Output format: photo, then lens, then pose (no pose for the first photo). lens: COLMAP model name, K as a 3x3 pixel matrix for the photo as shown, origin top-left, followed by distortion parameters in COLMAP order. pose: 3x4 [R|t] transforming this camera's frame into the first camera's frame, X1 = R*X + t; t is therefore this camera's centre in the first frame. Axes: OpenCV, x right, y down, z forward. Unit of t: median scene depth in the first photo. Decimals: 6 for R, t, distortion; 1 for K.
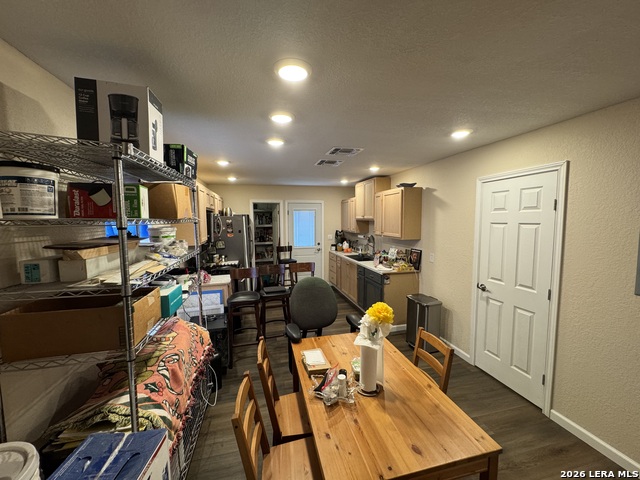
lens RADIAL K [[255.1, 0, 318.8], [0, 255.1, 239.8], [0, 0, 1]] dist [0.002321, 0.000236]
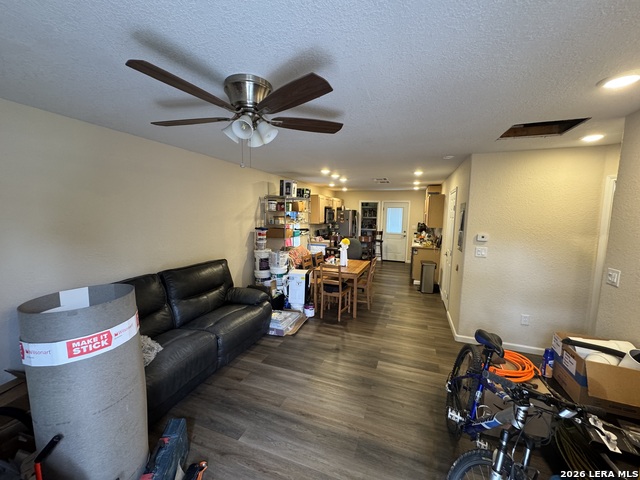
lens RADIAL K [[255.1, 0, 318.1], [0, 255.1, 238.7], [0, 0, 1]] dist [0.002321, 0.000236]
pose [[0.822212, 0.080997, -0.563389, 0.508719], [-0.071089, 0.996686, 0.039544, 0.041598], [0.564725, 0.007537, 0.825245, -0.534042]]
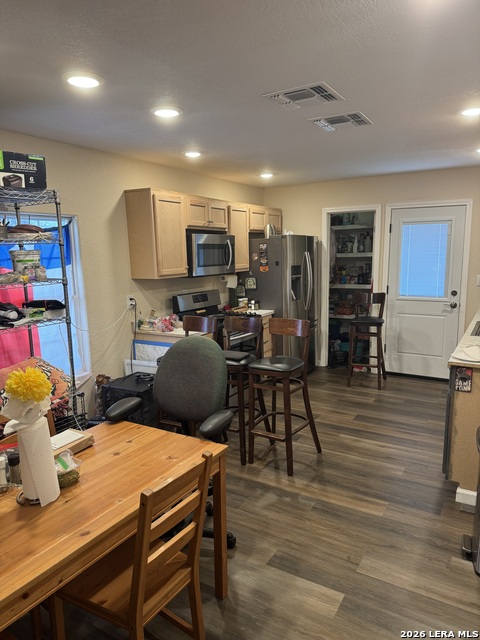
lens RADIAL K [[451.3, 0, 242.0], [0, 451.3, 325.2], [0, 0, 1]] dist [0.052760, -0.055383]
pose [[0.713532, 0.111007, -0.691773, 0.393212], [-0.045964, 0.992658, 0.111879, -0.002112], [0.699113, -0.048032, 0.713396, 0.157332]]
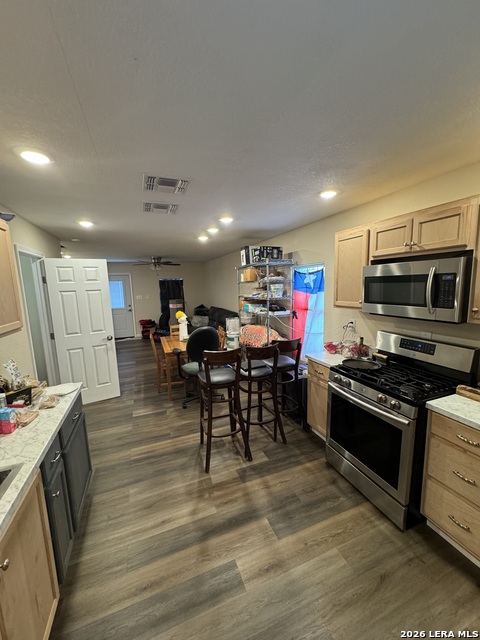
lens RADIAL K [[255.1, 0, 239.1], [0, 255.1, 320.8], [0, 0, 1]] dist [0.002321, 0.000236]
pose [[-0.990454, 0.058630, -0.124753, -0.005223], [0.028730, 0.972963, 0.229169, -0.088630], [0.134816, 0.223397, -0.965359, 1.121035]]
